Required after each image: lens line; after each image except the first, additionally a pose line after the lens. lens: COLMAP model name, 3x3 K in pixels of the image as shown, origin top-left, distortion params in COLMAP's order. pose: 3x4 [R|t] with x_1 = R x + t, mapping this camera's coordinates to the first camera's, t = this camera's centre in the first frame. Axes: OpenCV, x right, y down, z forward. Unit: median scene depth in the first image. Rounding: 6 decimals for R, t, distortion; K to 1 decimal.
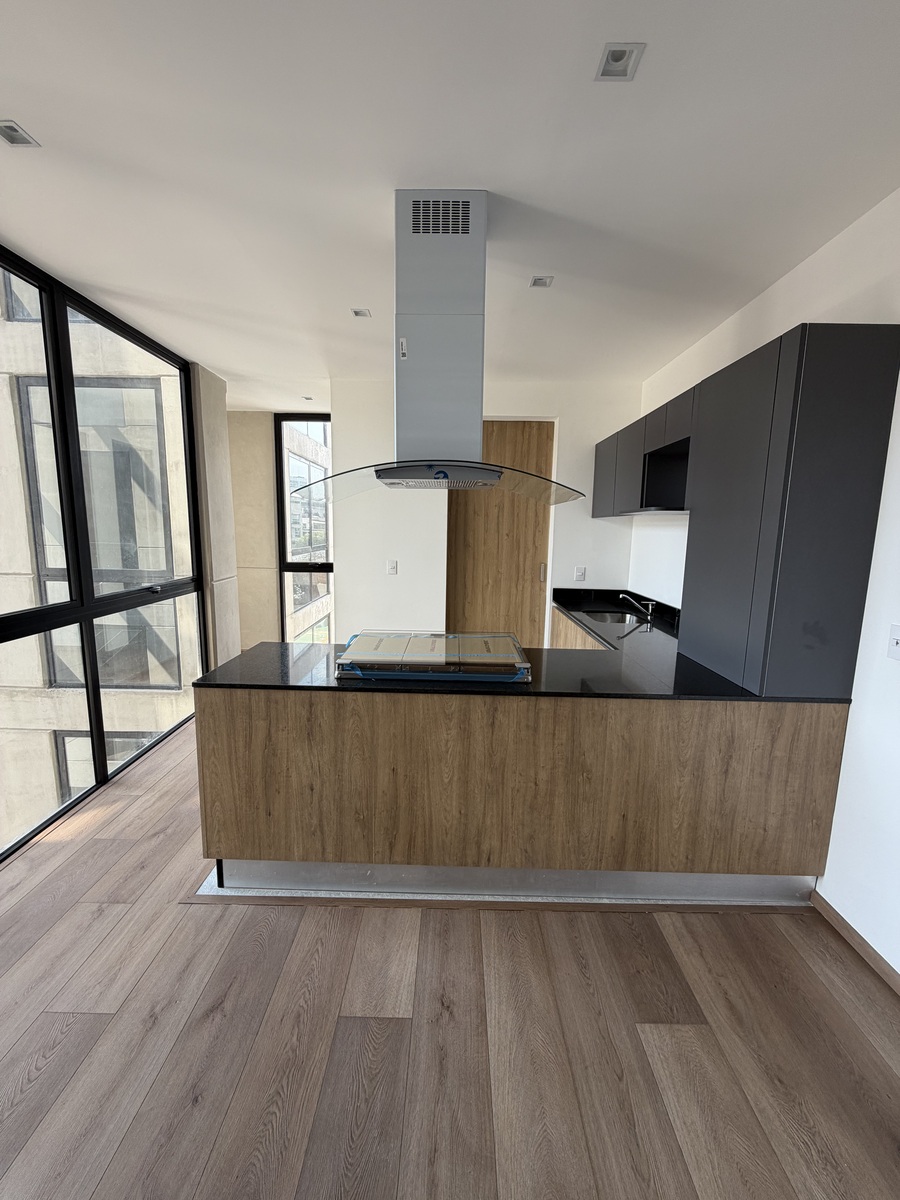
lens RADIAL K [[477.3, 0, 448.9], [0, 477.3, 596.9], [0, 0, 1]] dist [0.000787, 0.000164]
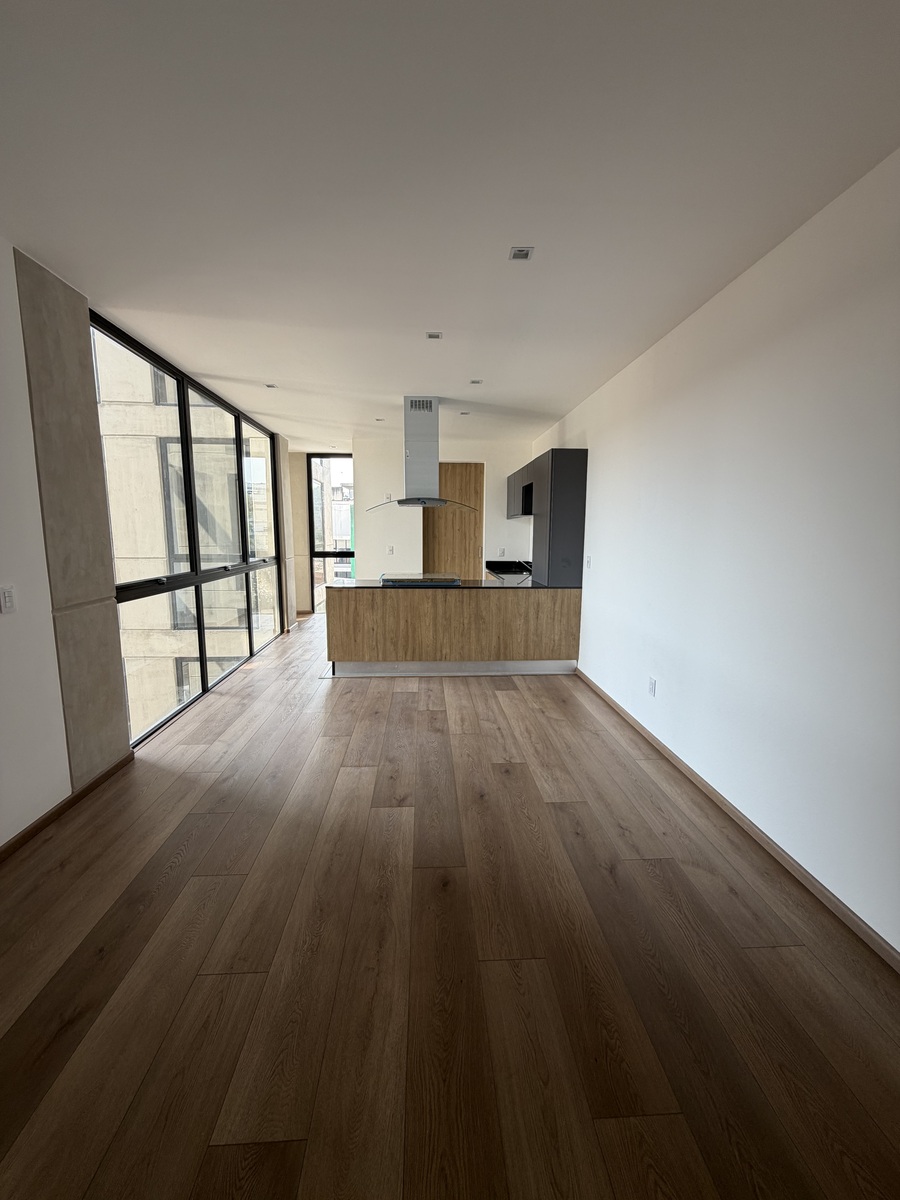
lens RADIAL K [[477.3, 0, 448.9], [0, 477.3, 596.9], [0, 0, 1]] dist [0.000787, 0.000164]
pose [[0.997799, -0.021339, 0.062780, -0.046533], [0.021856, 0.999733, -0.007556, 0.254610], [-0.062602, 0.008911, 0.997999, -1.457021]]
